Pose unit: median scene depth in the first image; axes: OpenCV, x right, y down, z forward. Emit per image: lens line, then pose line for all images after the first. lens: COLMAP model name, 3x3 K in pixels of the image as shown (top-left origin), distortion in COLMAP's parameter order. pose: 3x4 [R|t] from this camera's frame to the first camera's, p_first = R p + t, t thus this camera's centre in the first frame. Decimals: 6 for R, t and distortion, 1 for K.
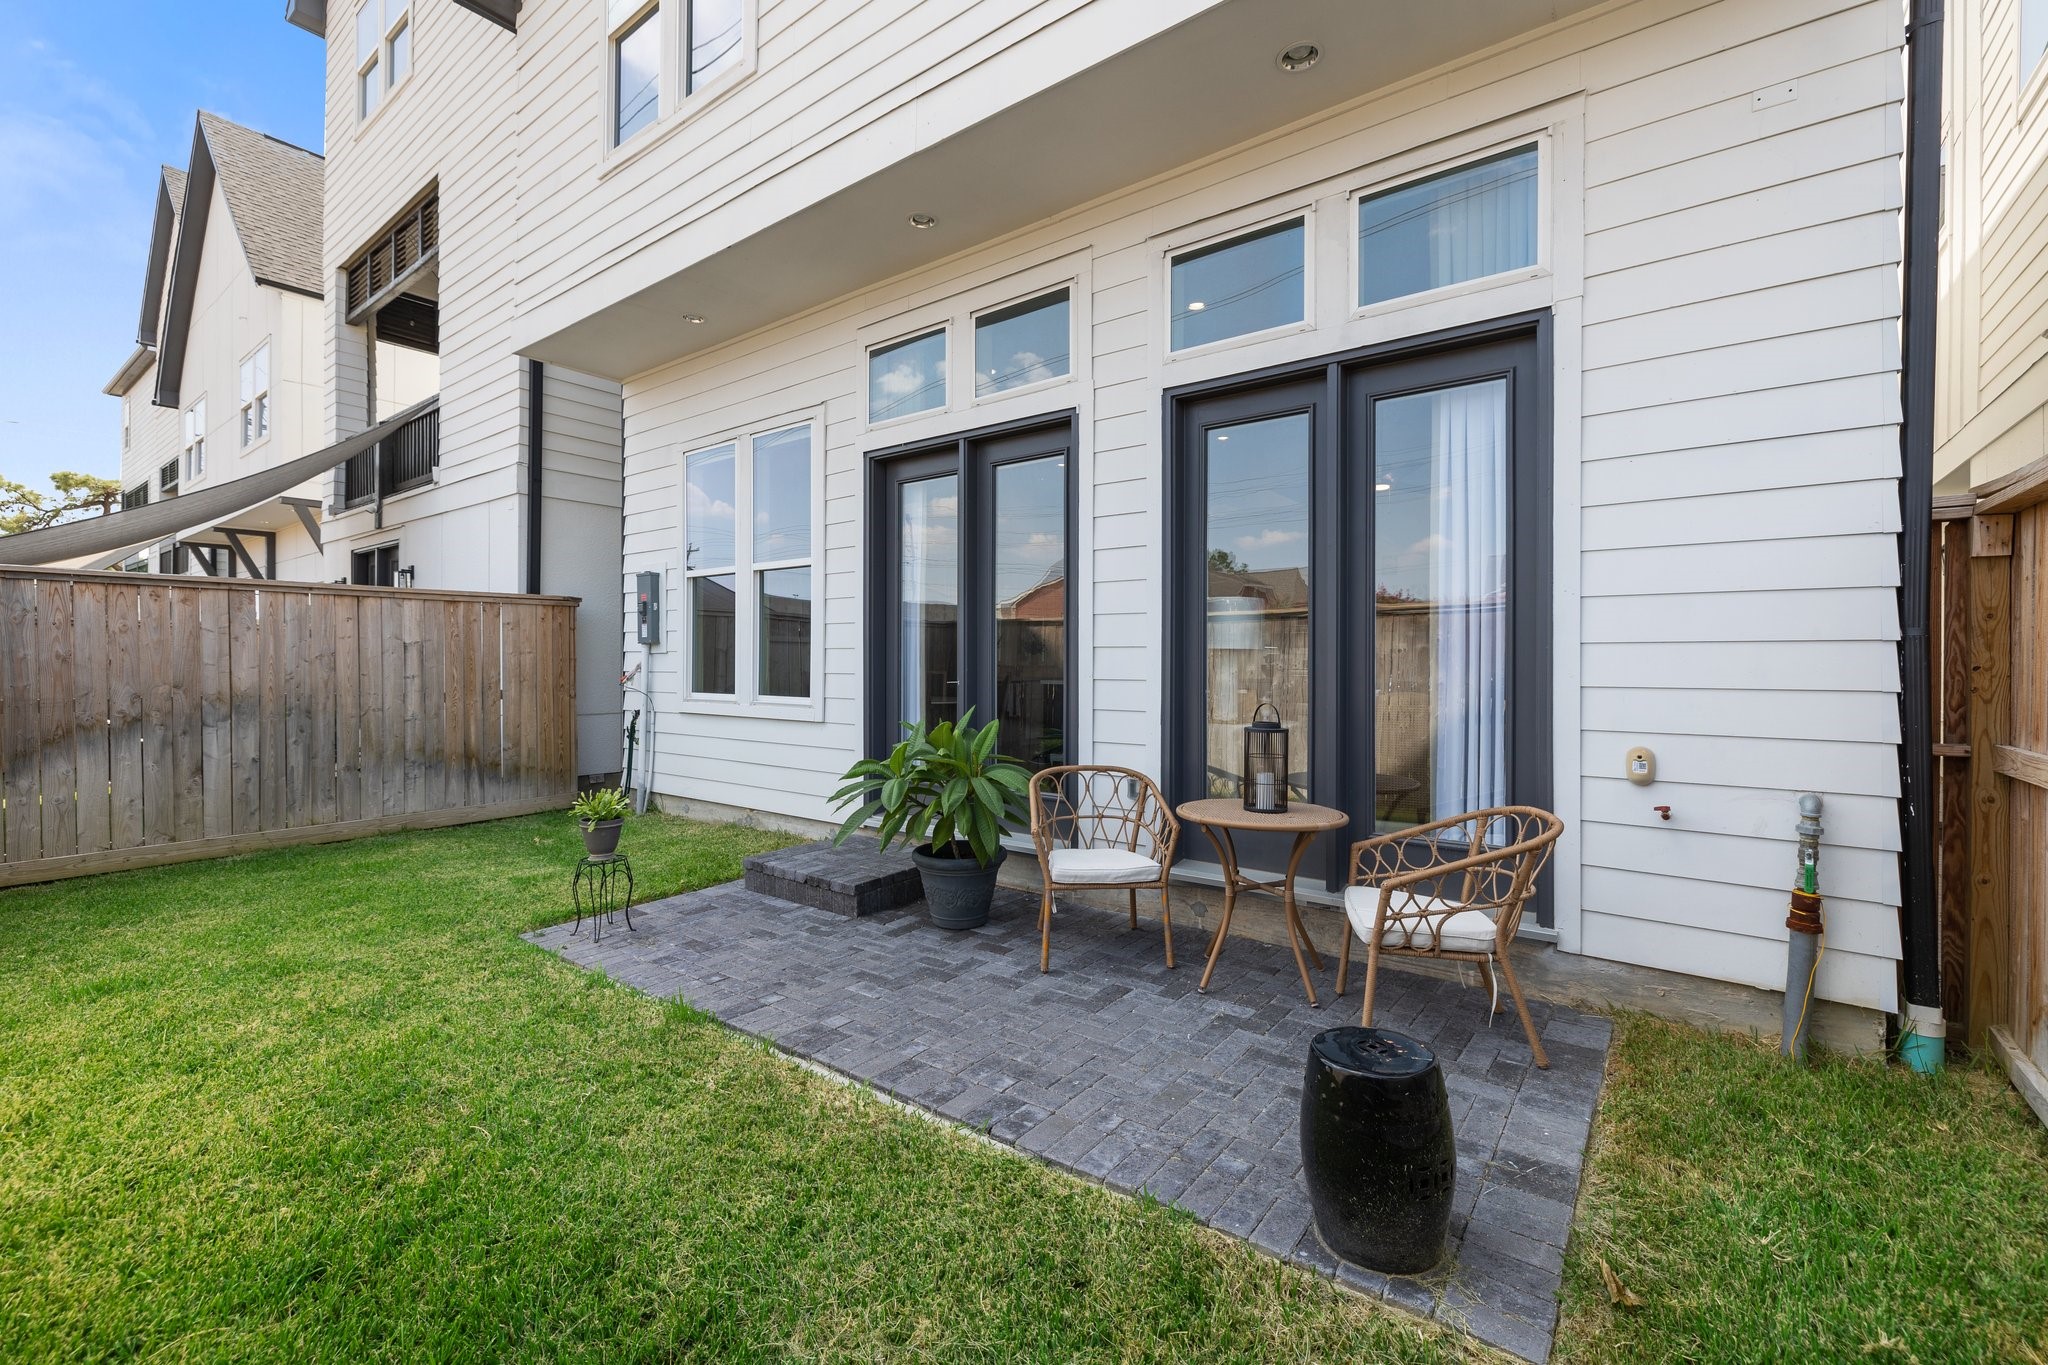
lens RADIAL K [[863.6, 0, 1017.4], [0, 863.6, 679.8], [0, 0, 1]] dist [0.001339, 0.000024]
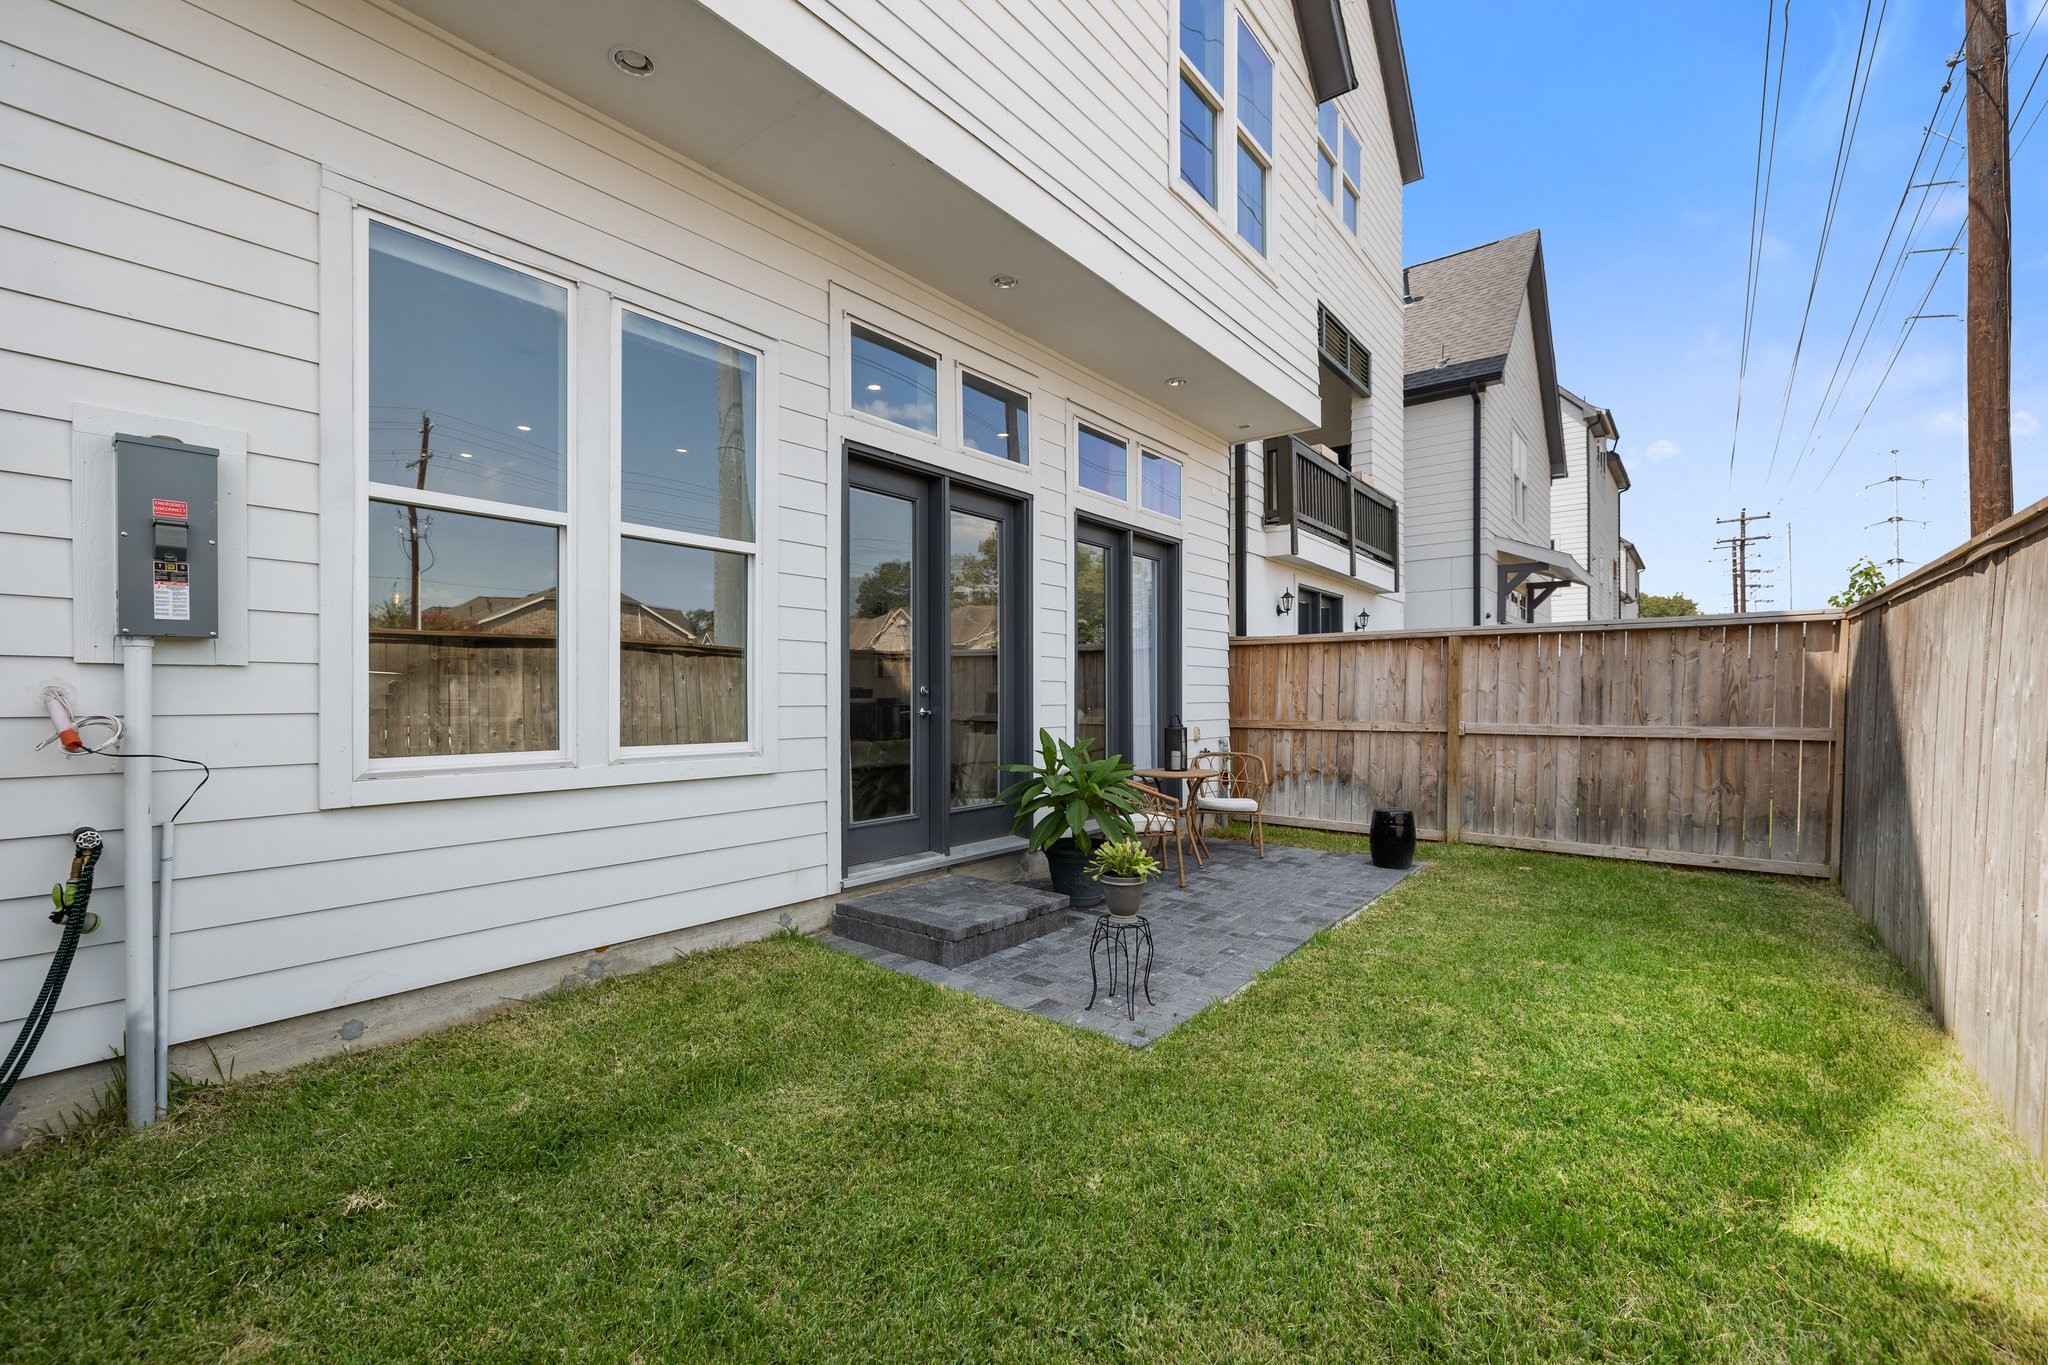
lens RADIAL K [[869.2, 0, 1029.0], [0, 869.2, 709.0], [0, 0, 1]] dist [0.000021, 0.000045]
pose [[0.008393, -0.016610, 0.999827, -1.352110], [0.020205, 0.999661, 0.016437, -0.018121], [-0.999761, 0.020064, 0.008725, 1.091710]]
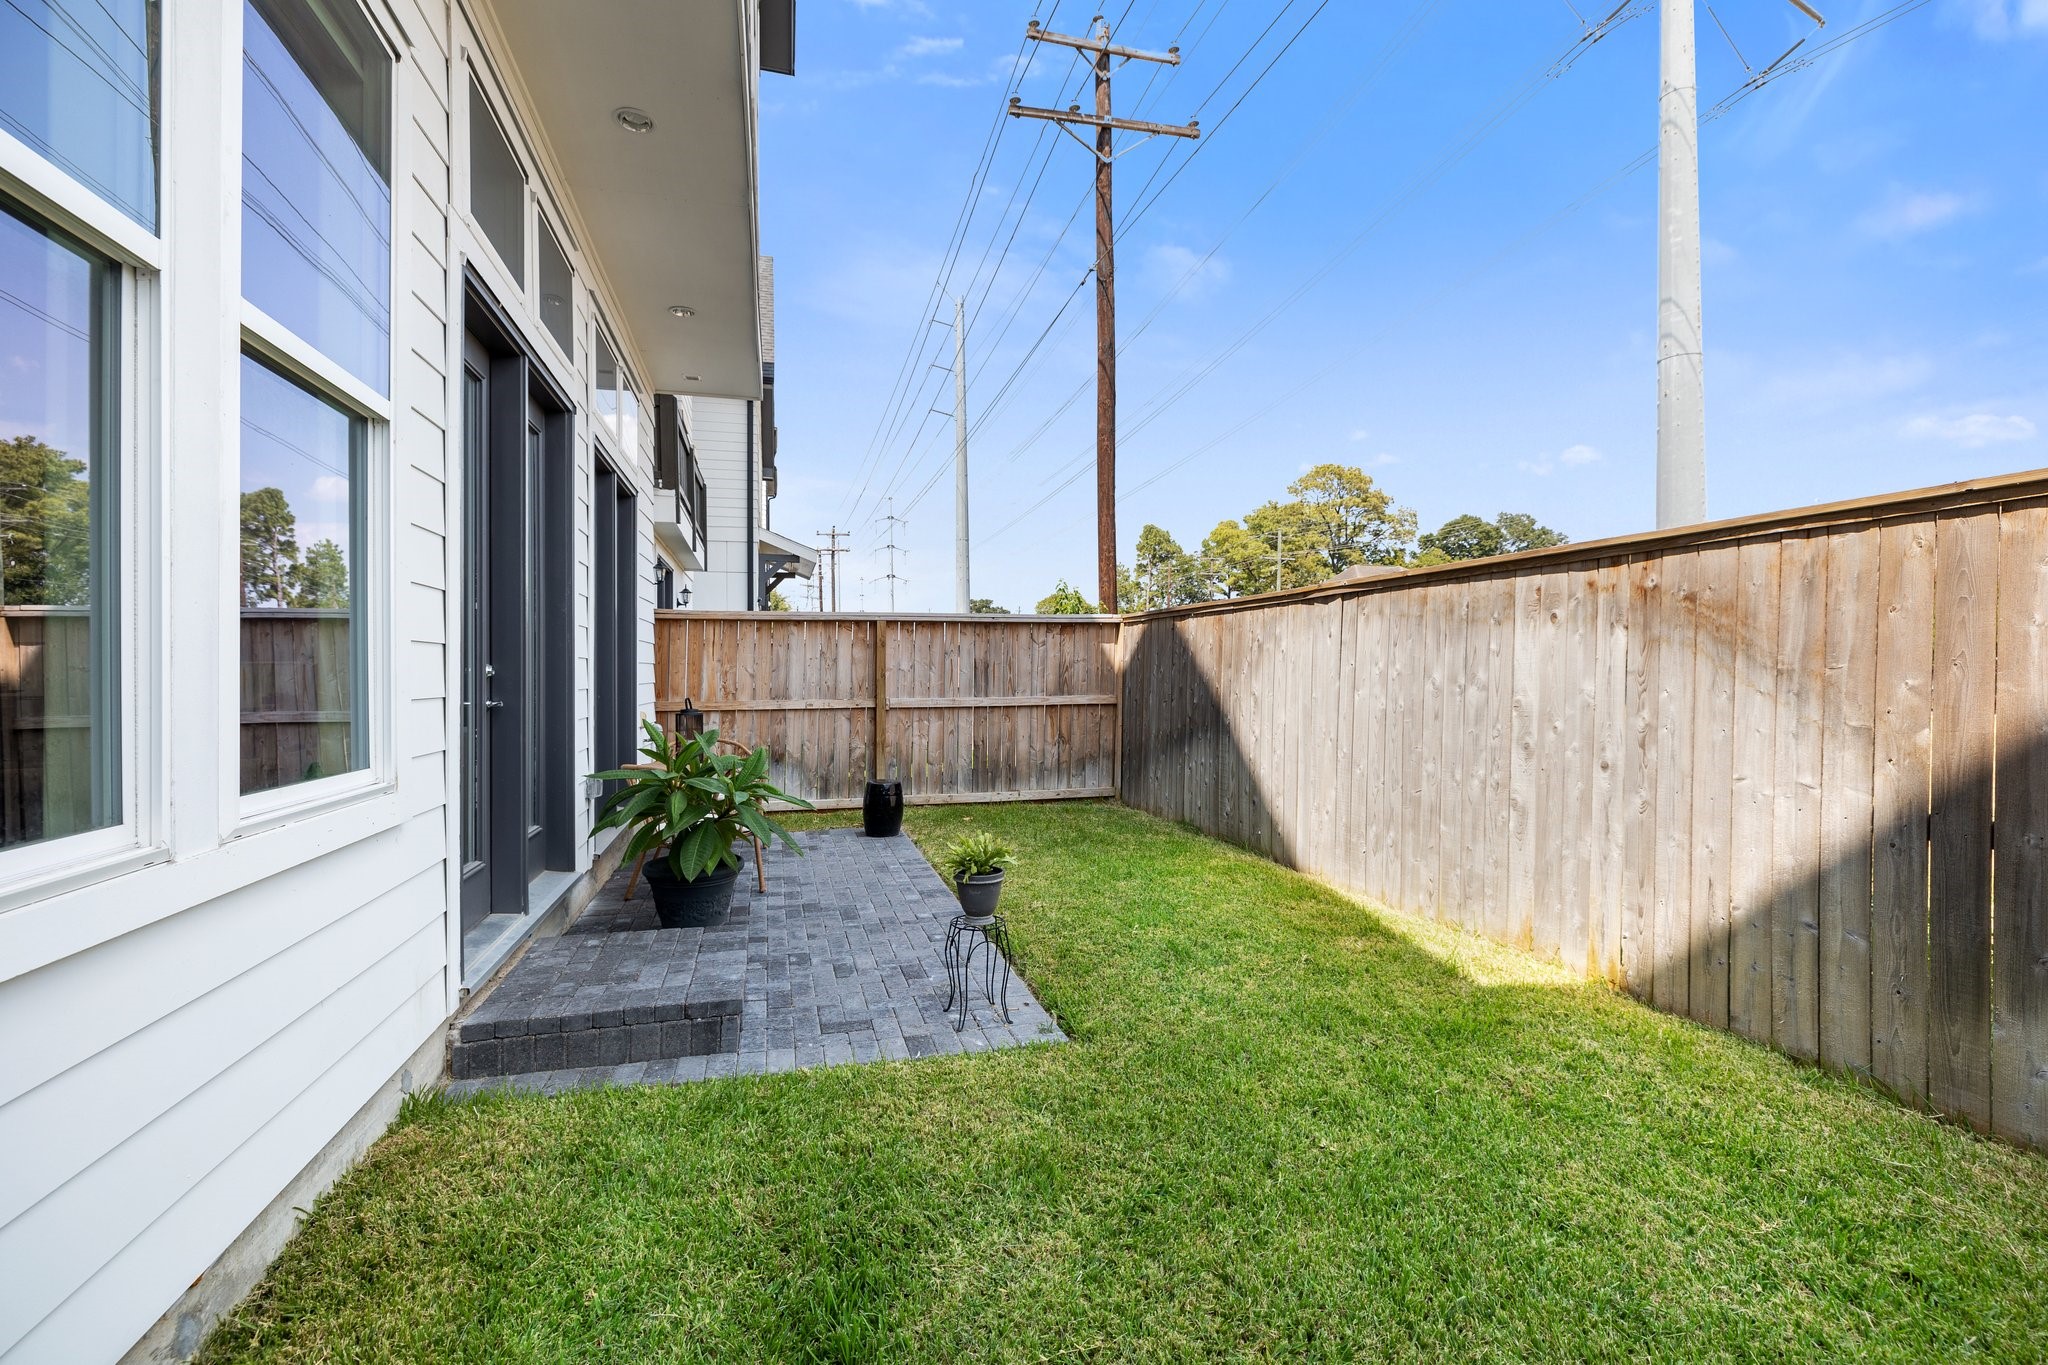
lens RADIAL K [[863.6, 0, 1017.4], [0, 863.6, 679.8], [0, 0, 1]] dist [0.001339, 0.000024]
pose [[-0.803870, -0.004443, 0.594789, -0.986454], [0.014397, 0.999534, 0.026924, -0.034170], [-0.594631, 0.030207, -0.803431, 1.620815]]
